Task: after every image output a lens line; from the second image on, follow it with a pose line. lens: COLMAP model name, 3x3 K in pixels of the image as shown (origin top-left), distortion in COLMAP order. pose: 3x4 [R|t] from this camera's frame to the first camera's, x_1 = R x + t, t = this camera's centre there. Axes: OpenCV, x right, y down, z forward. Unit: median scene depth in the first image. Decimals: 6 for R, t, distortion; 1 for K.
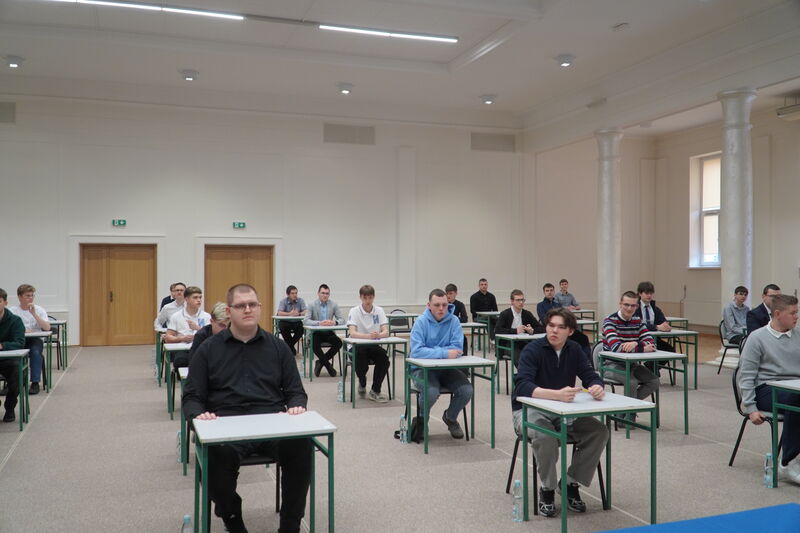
lens RADIAL K [[767.7, 0, 388.6], [0, 767.7, 266.7], [0, 0, 1]] dist [0.092728, -0.148226]
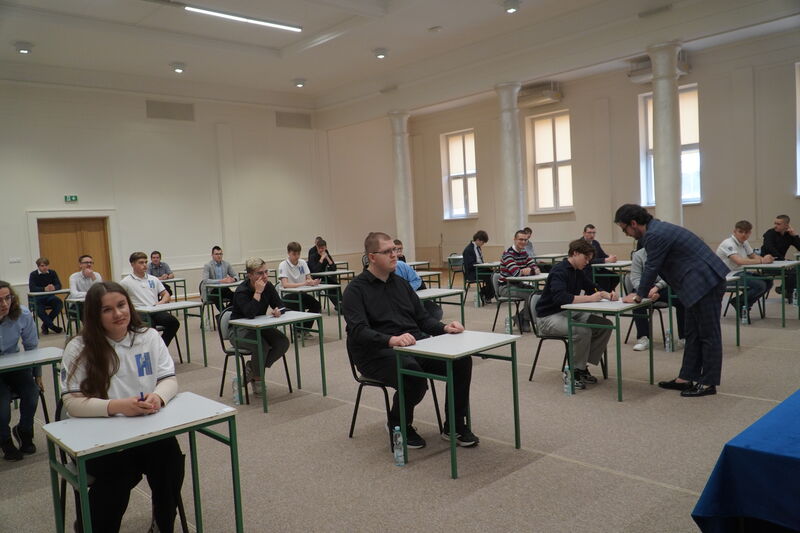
lens RADIAL K [[651.5, 0, 400.0], [0, 651.5, 266.5], [0, 0, 1]] dist [-0.005893, 0.006055]
pose [[0.909695, -0.078650, 0.407760, -0.240848], [0.056356, 0.996199, 0.066423, 0.005209], [-0.411435, -0.037445, 0.910670, 0.044183]]
